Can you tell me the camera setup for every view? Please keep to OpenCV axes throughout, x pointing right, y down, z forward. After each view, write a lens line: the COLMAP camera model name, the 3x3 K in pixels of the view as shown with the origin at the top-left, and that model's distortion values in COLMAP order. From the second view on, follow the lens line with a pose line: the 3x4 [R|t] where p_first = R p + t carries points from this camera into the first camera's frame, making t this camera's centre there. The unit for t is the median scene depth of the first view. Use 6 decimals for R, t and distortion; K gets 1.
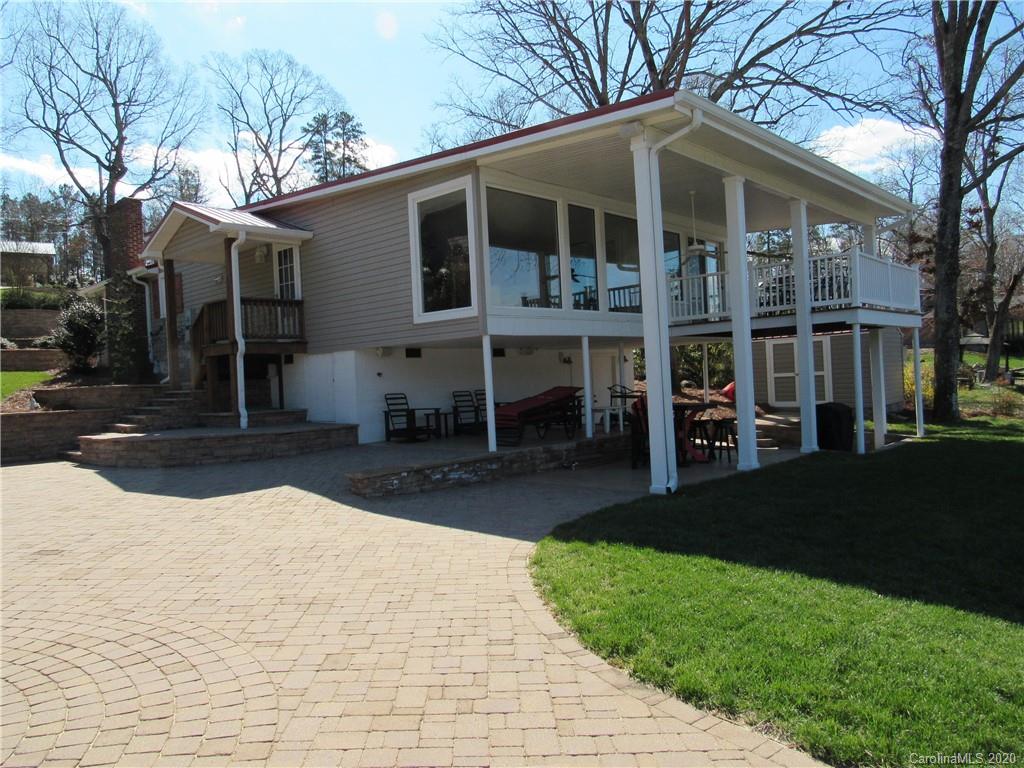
lens RADIAL K [[733.5, 0, 510.7], [0, 733.5, 377.3], [0, 0, 1]] dist [-0.016997, -0.007381]
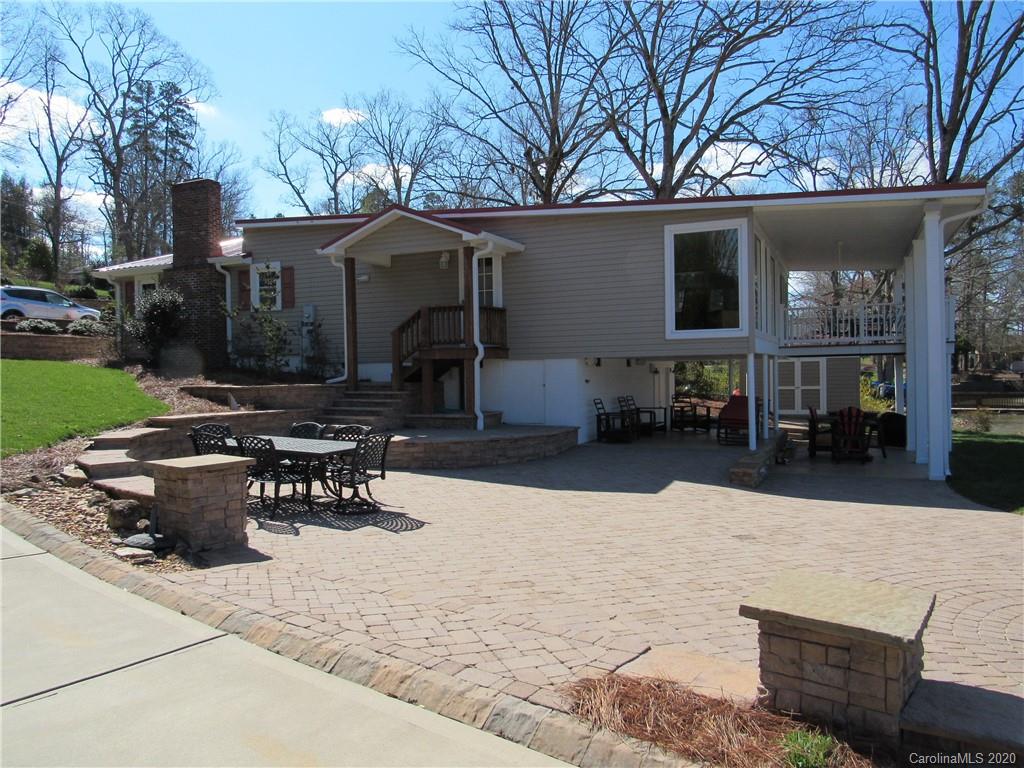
lens RADIAL K [[733.5, 0, 520.3], [0, 733.5, 362.1], [0, 0, 1]] dist [-0.016997, -0.007381]
pose [[0.946565, 0.036156, 0.320480, -0.485639], [-0.029105, 0.999218, -0.026766, -0.000345], [-0.321197, 0.016008, 0.946877, -0.002997]]
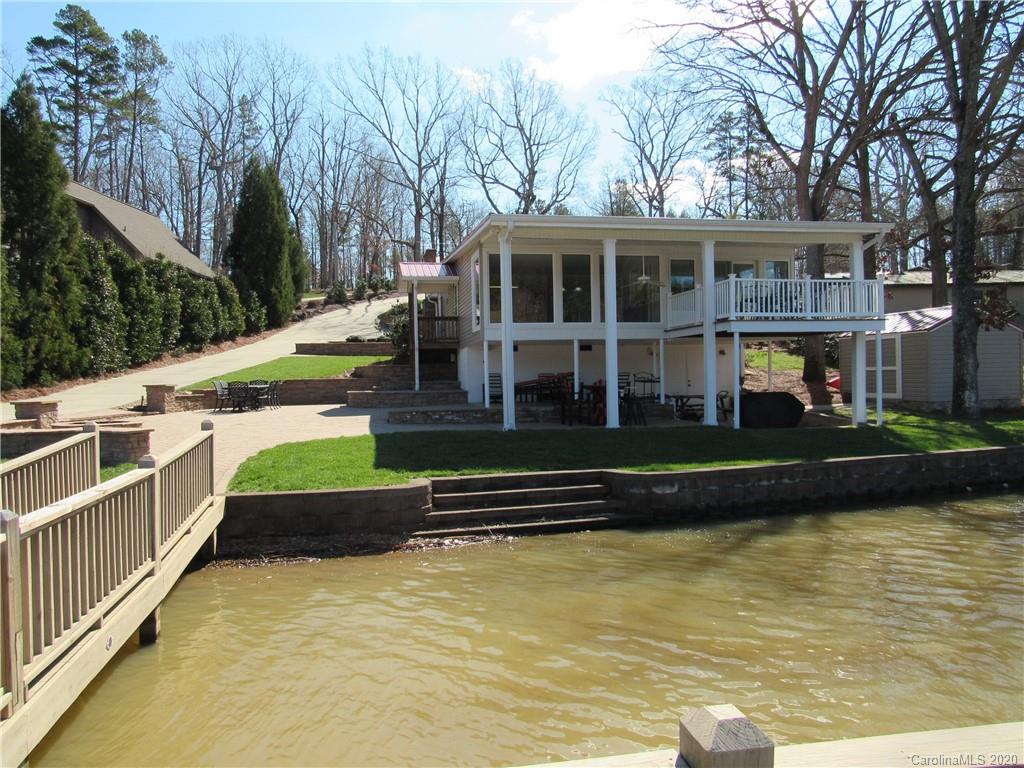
lens RADIAL K [[733.5, 0, 502.9], [0, 733.5, 386.0], [0, 0, 1]] dist [-0.016997, -0.007381]
pose [[0.802888, 0.036925, -0.594986, 0.651406], [-0.016515, 0.999074, 0.039718, -0.012616], [0.595902, -0.022063, 0.802754, -0.233835]]
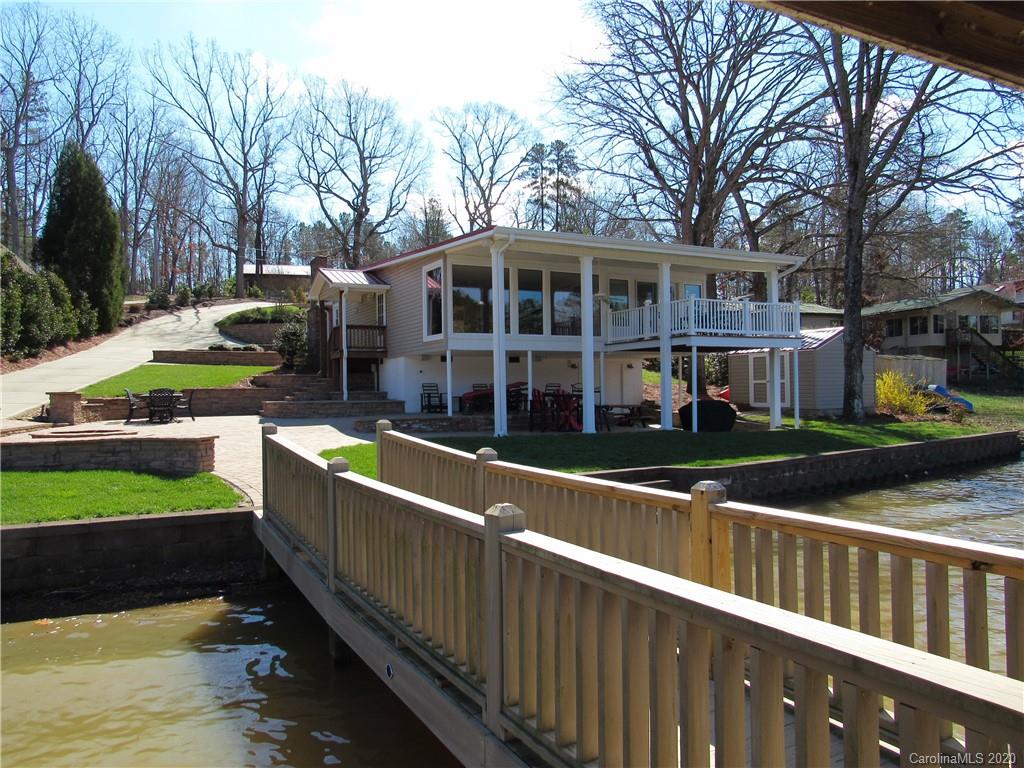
lens RADIAL K [[733.5, 0, 510.6], [0, 733.5, 376.5], [0, 0, 1]] dist [-0.016997, -0.007381]
pose [[0.943258, 0.025780, -0.331059, 0.433572], [-0.028150, 0.999601, -0.002366, 0.004128], [0.330866, 0.011551, 0.943607, -0.381349]]
